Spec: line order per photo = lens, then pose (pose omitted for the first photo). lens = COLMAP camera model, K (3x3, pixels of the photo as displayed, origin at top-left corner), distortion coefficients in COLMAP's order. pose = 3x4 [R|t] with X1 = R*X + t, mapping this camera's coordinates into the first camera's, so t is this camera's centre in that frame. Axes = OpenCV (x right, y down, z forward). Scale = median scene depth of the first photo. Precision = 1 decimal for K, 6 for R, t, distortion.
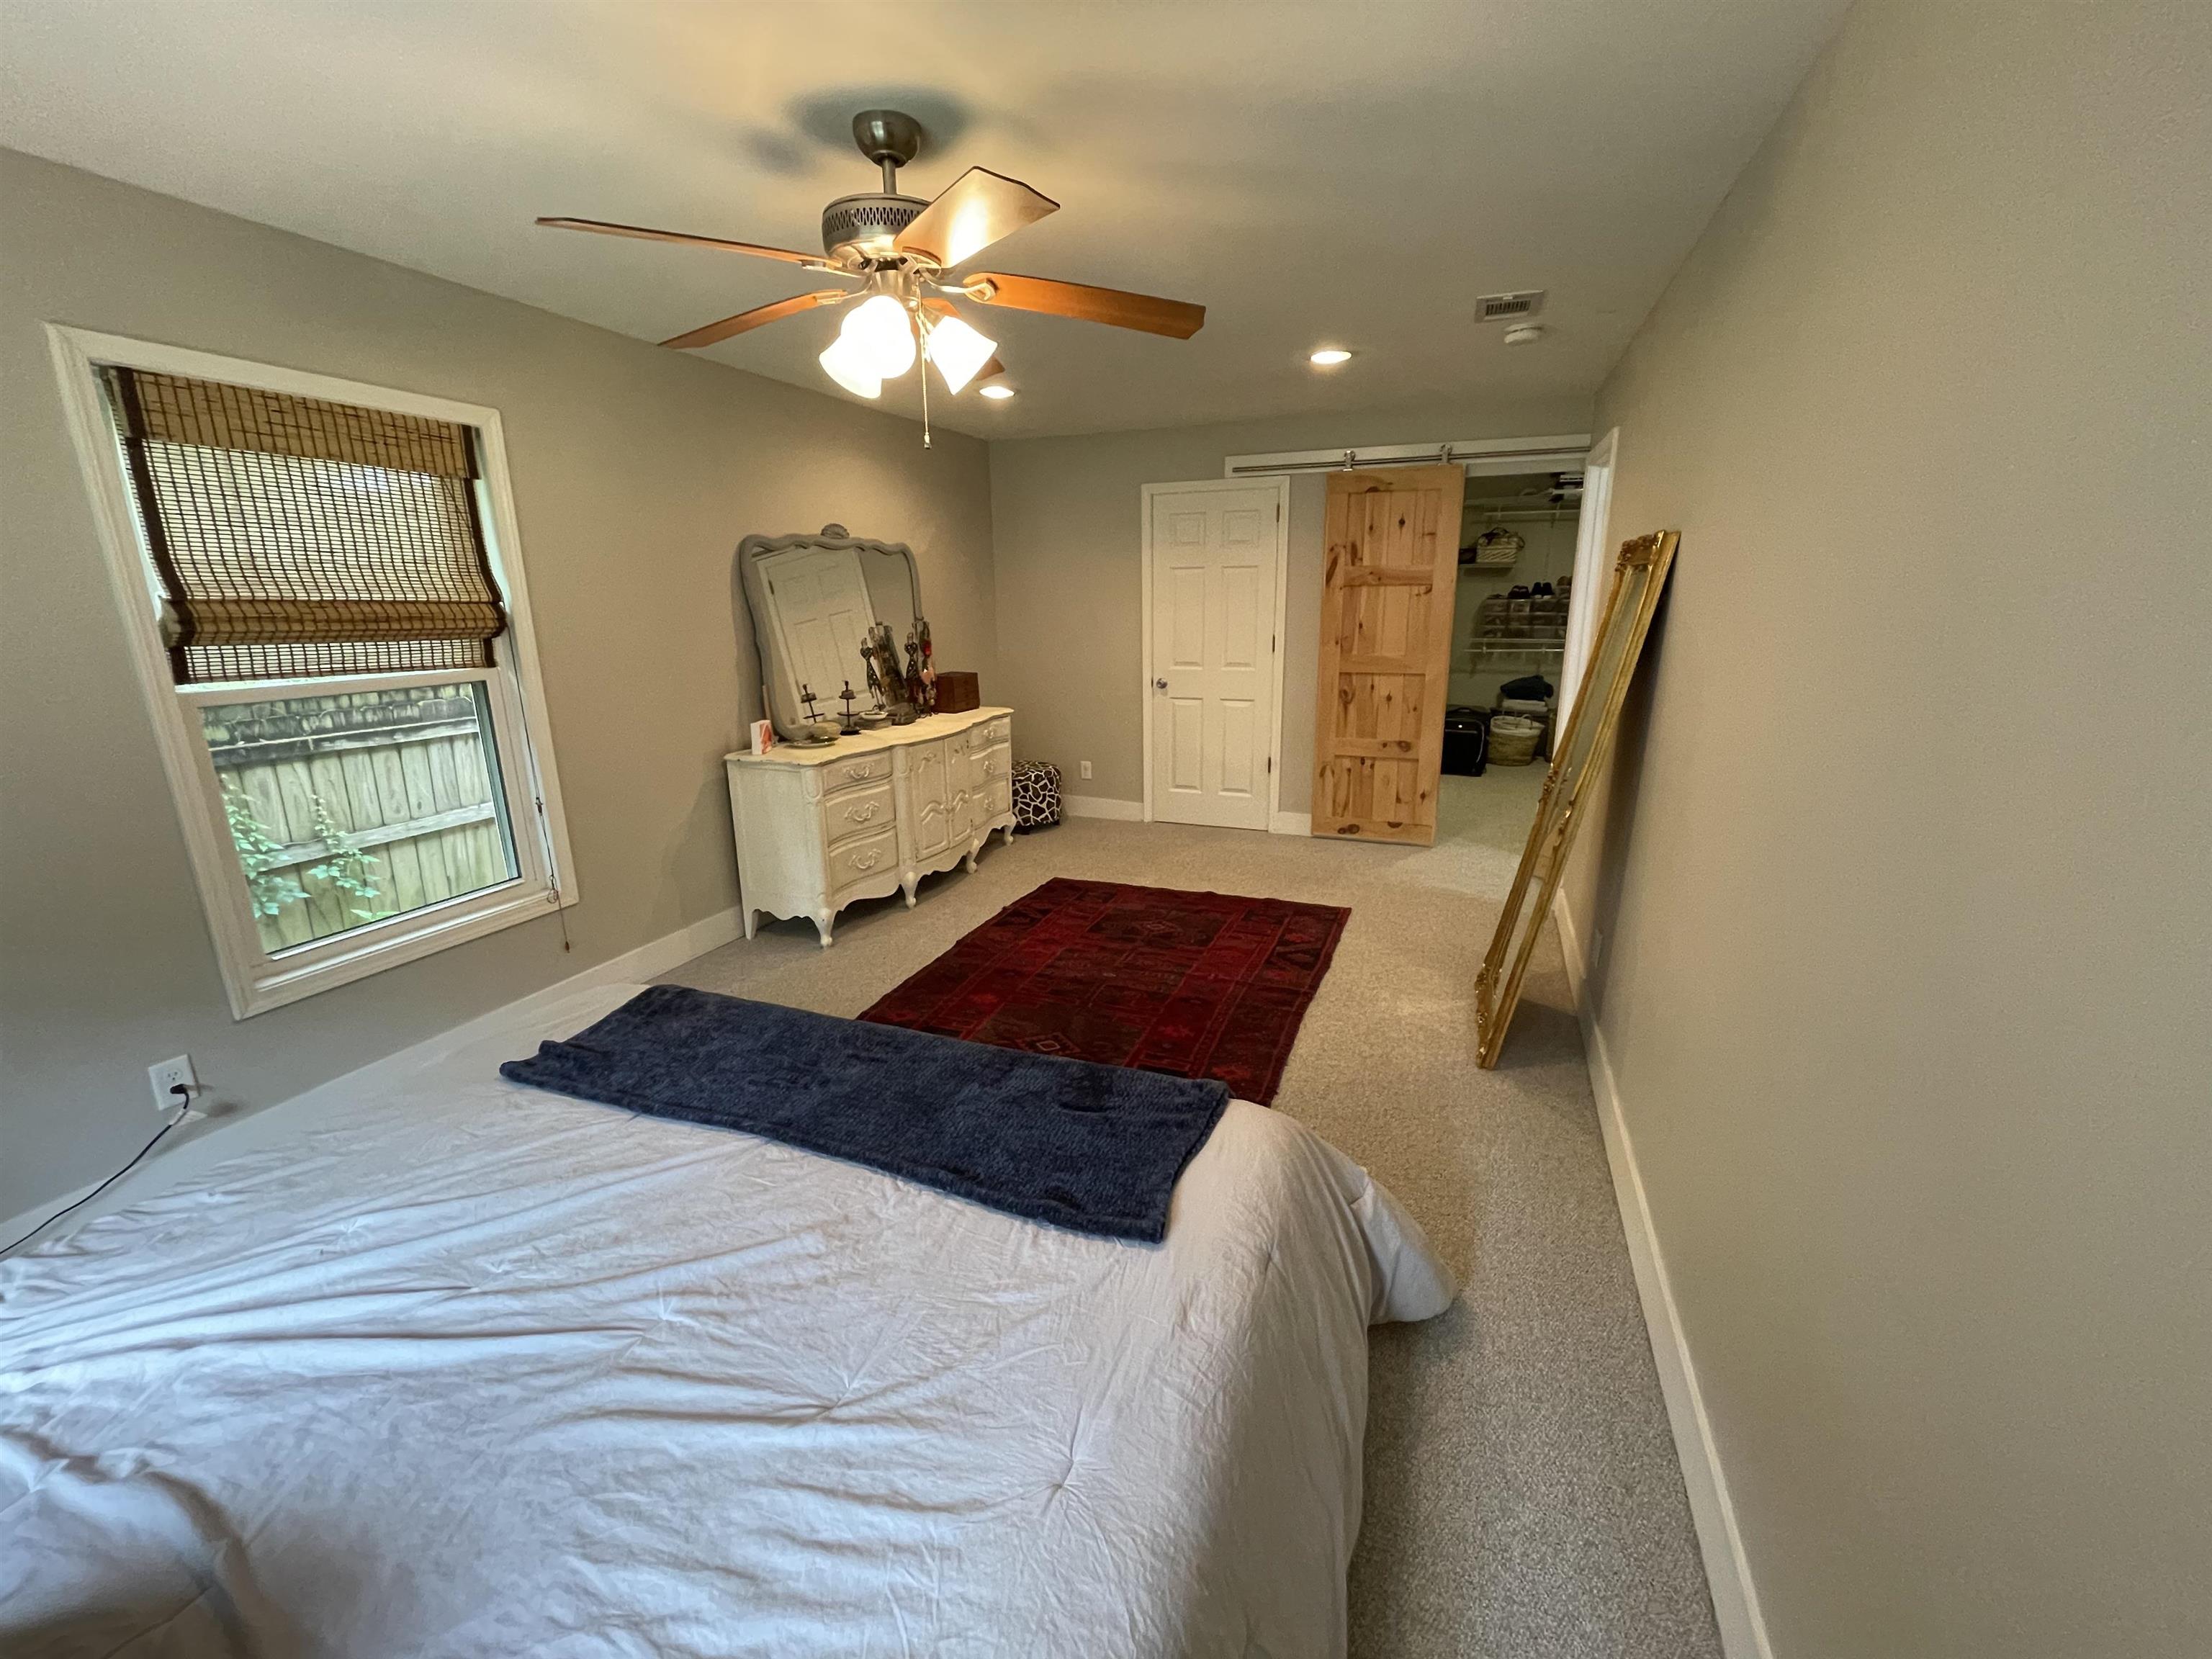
lens RADIAL K [[895.6, 0, 1099.8], [0, 895.6, 830.6], [0, 0, 1]] dist [-0.001177, -0.000307]
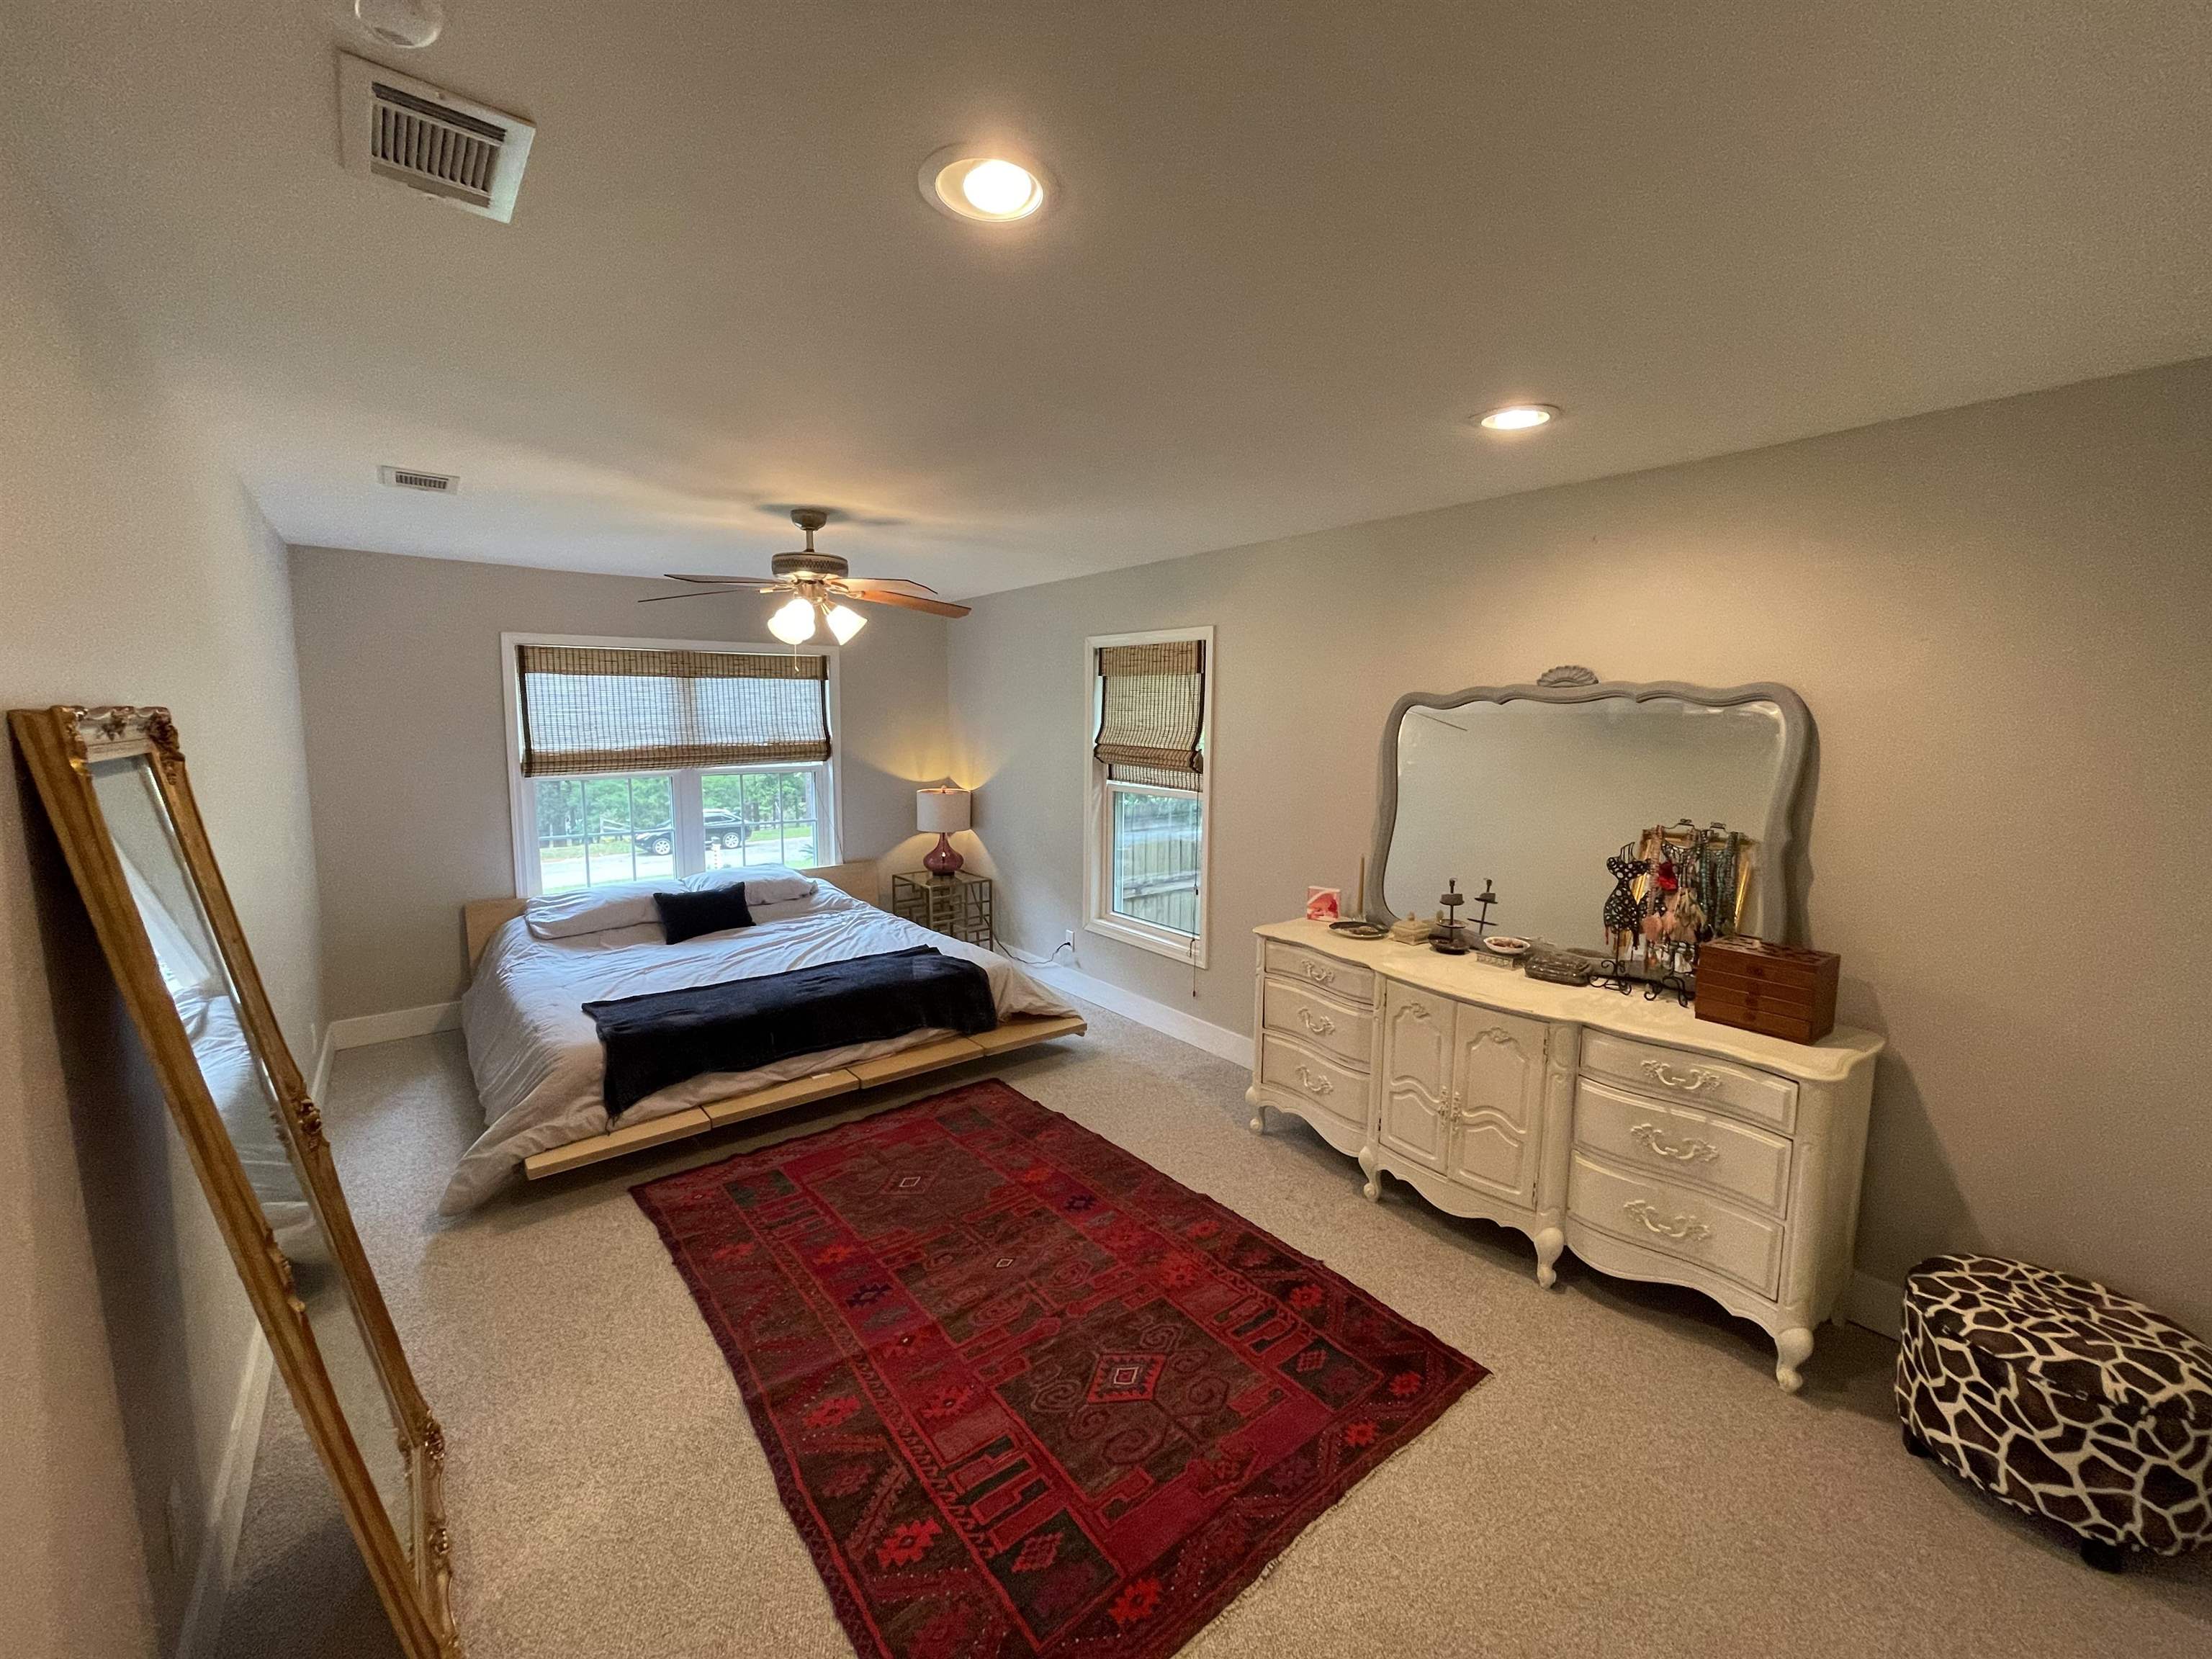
lens RADIAL K [[895.6, 0, 1094.0], [0, 895.6, 826.7], [0, 0, 1]] dist [-0.001177, -0.000307]
pose [[-0.512185, 0.102446, -0.852743, 0.510173], [-0.233353, 0.938914, 0.252957, -0.343547], [0.826567, 0.328551, -0.456992, 1.142976]]
